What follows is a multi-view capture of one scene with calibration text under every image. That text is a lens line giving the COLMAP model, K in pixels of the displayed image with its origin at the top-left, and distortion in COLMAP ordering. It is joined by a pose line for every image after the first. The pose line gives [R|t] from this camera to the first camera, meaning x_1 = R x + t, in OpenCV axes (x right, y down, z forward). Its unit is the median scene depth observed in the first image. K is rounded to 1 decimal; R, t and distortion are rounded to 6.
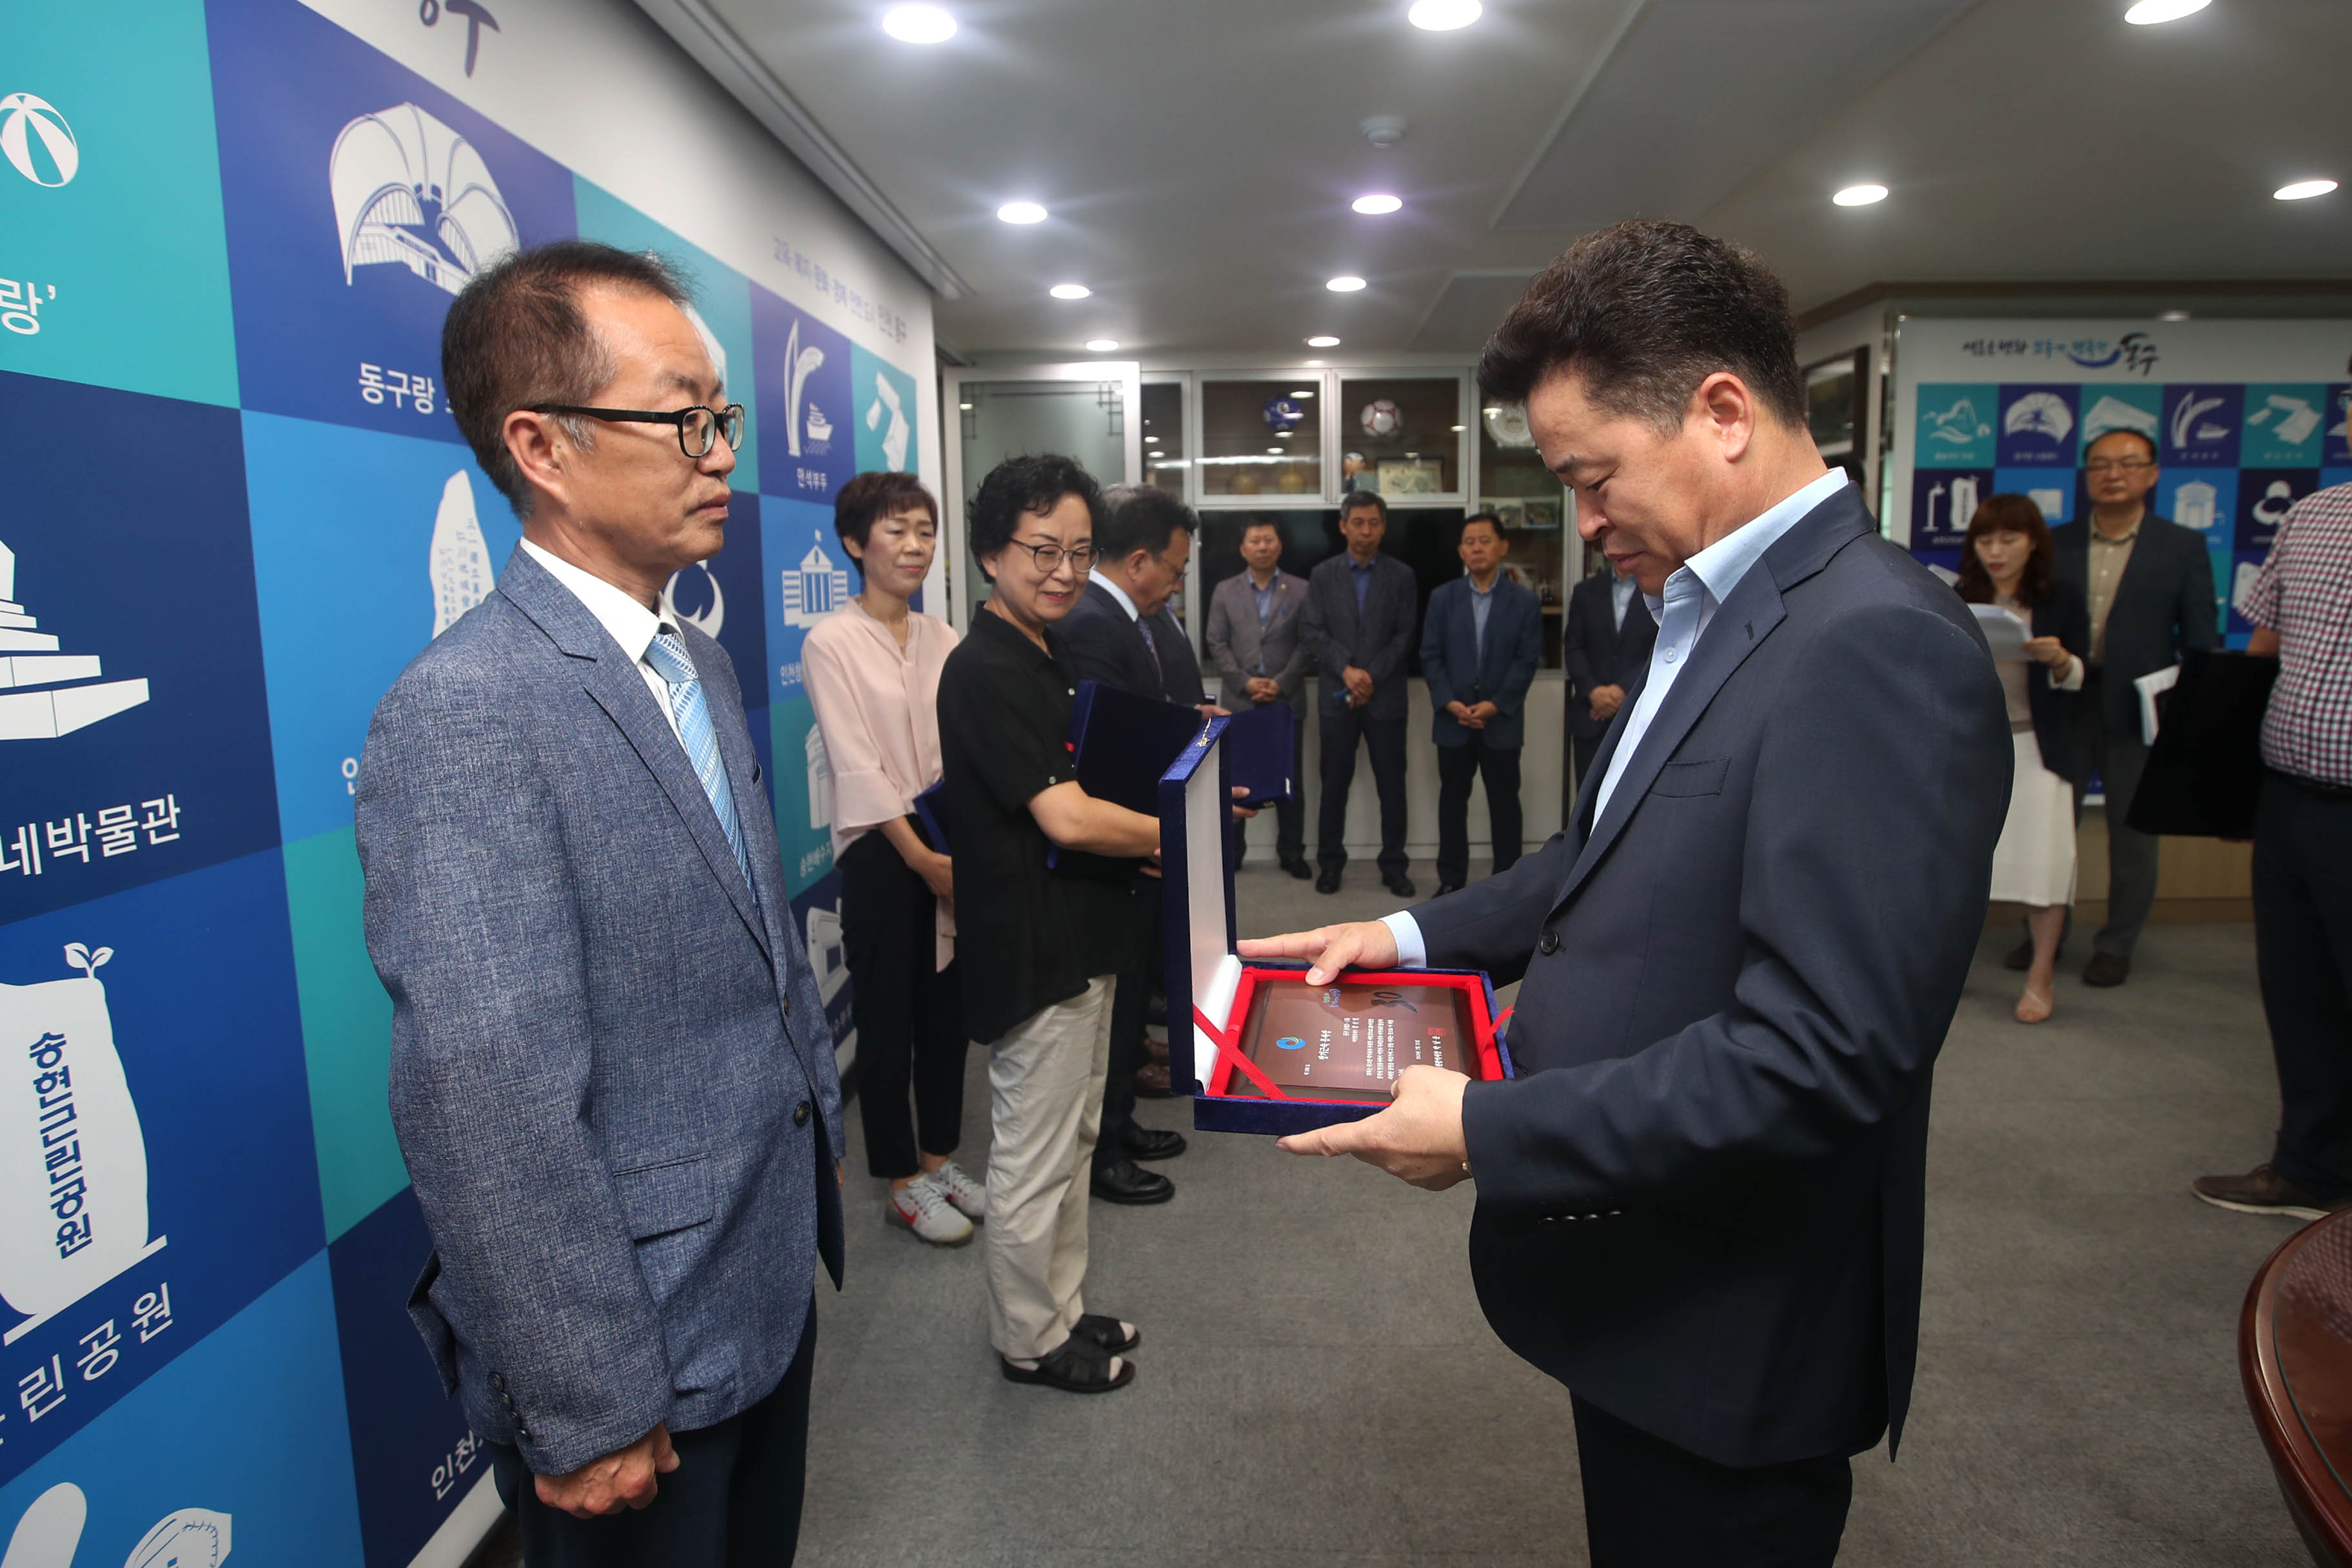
lens RADIAL K [[1783.5, 0, 1143.4], [0, 1783.5, 777.3], [0, 0, 1]] dist [0.006852, -0.004196]
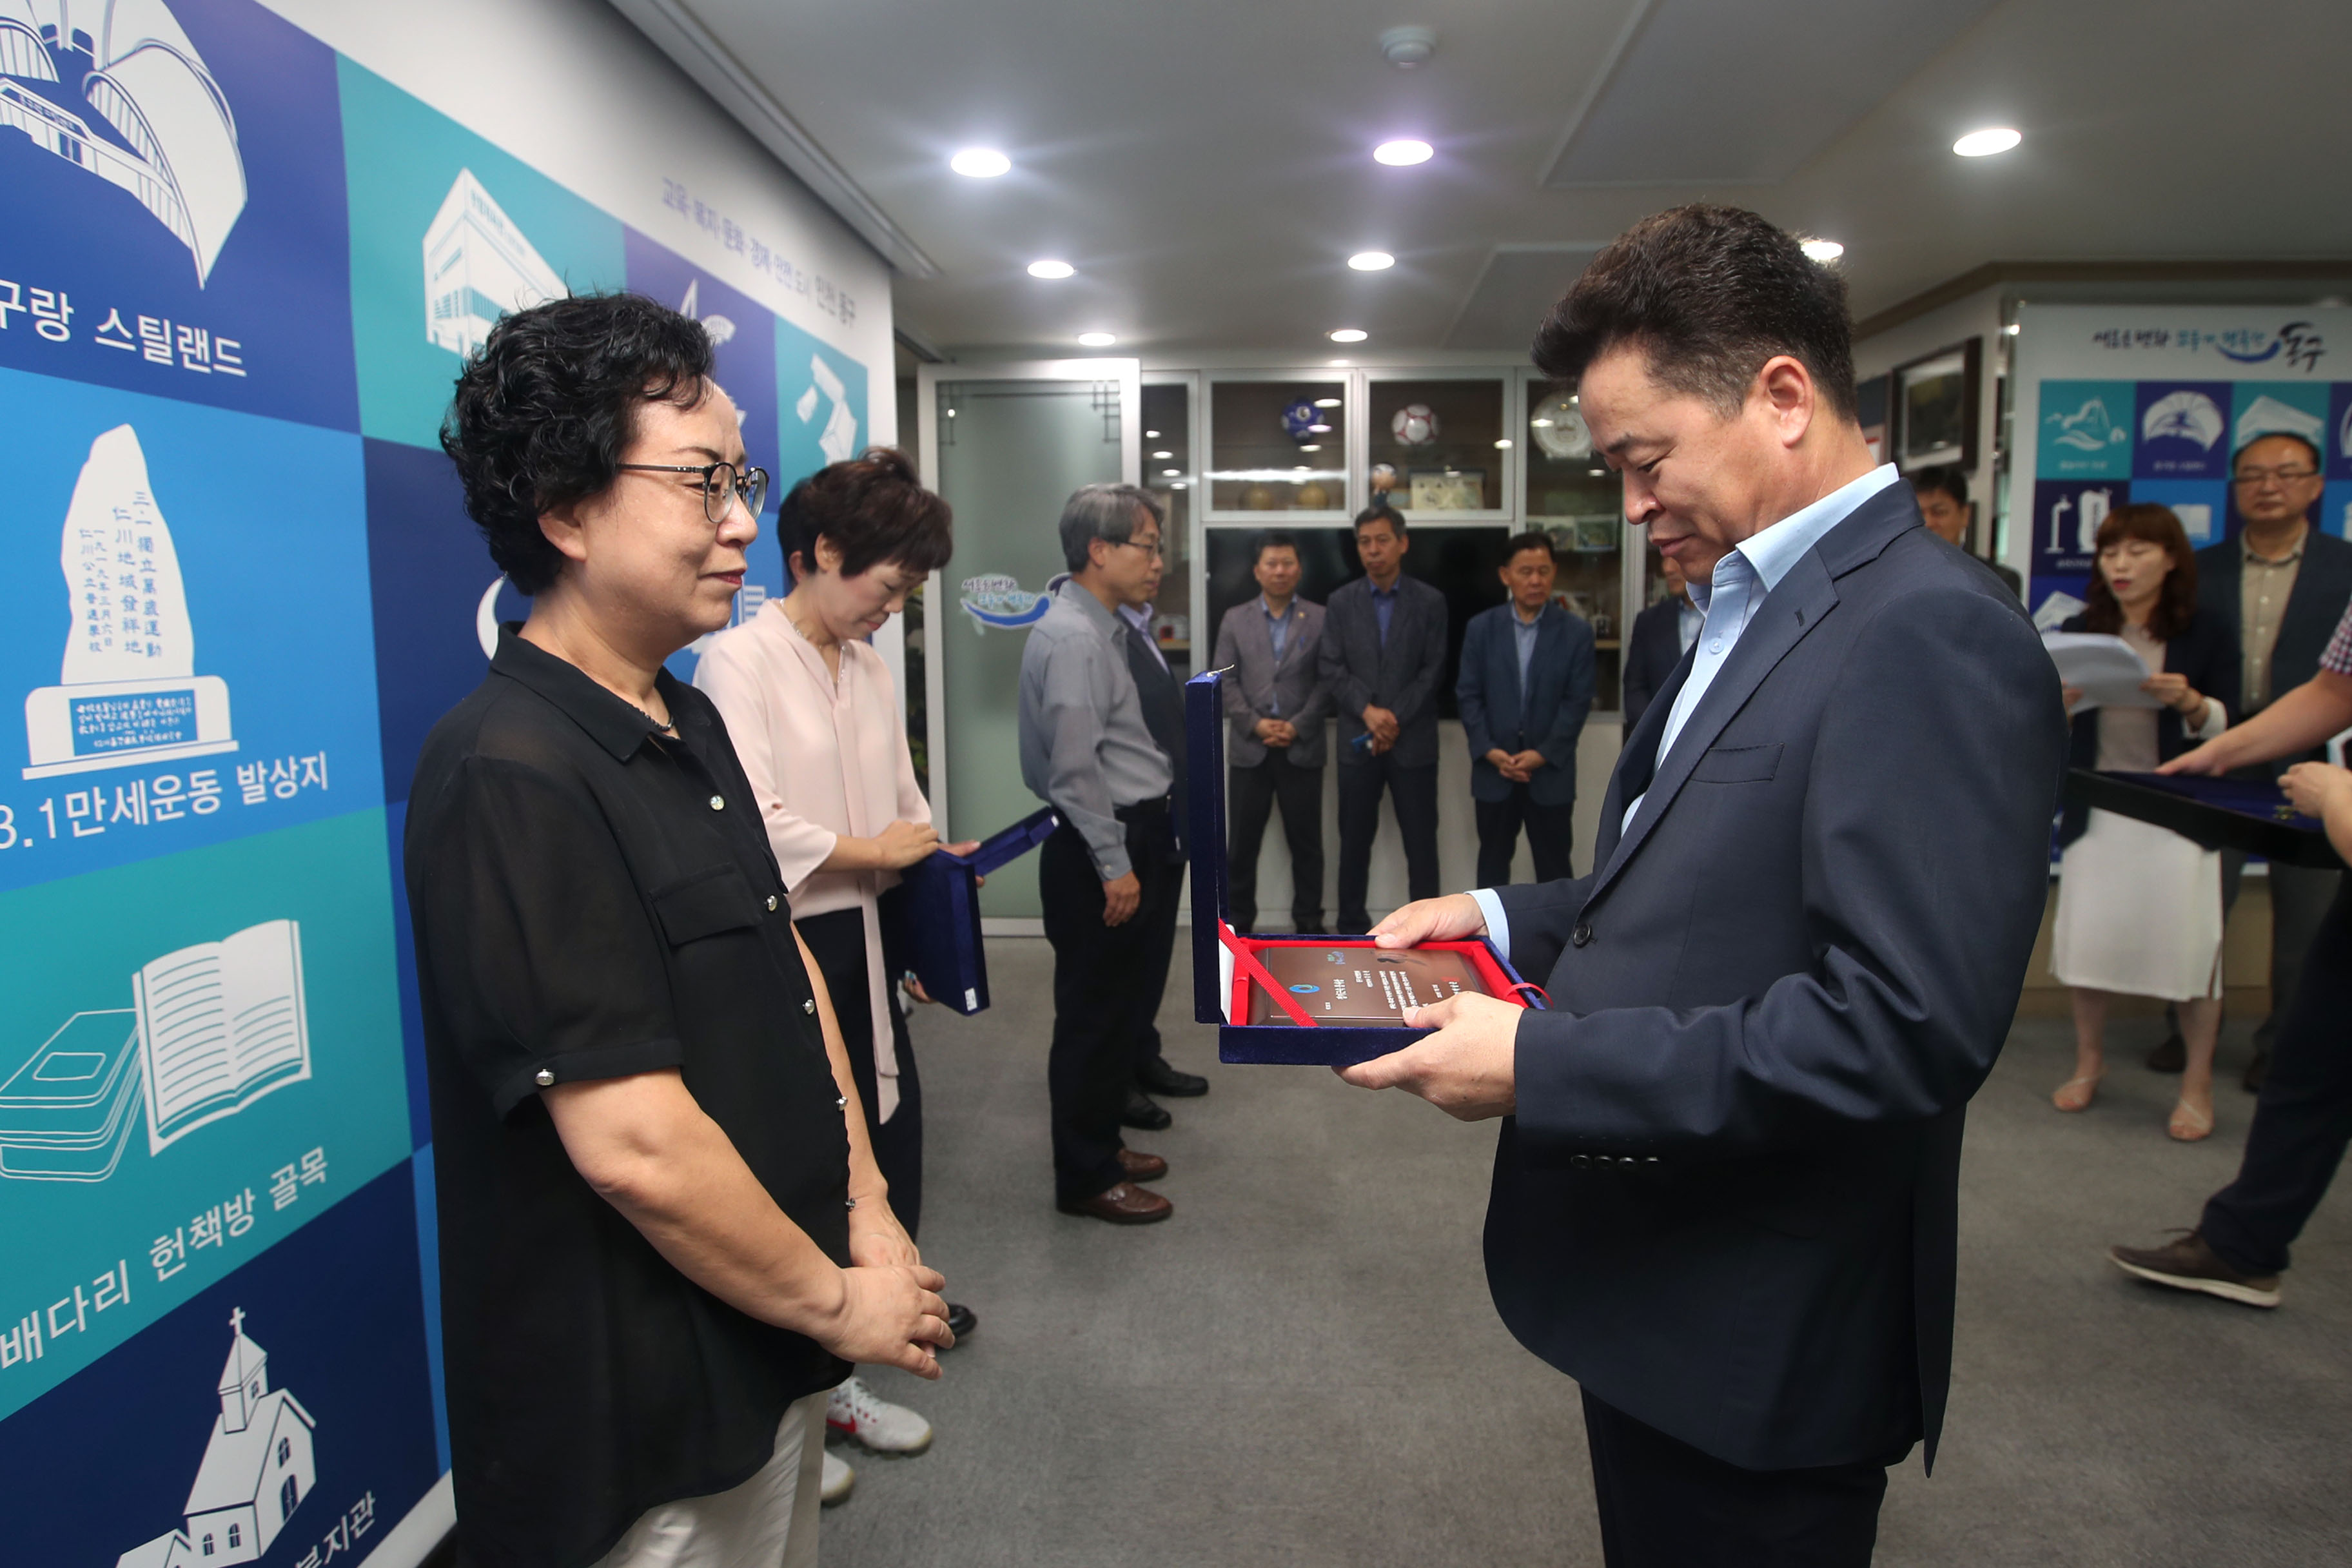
lens RADIAL K [[1783.5, 0, 1156.4], [0, 1783.5, 794.1], [0, 0, 1]] dist [0.006852, -0.004196]
pose [[0.999787, 0.008135, -0.018980, 0.027833], [-0.008389, 0.999876, -0.013328, -0.007173], [0.018869, 0.013485, 0.999731, 0.138096]]
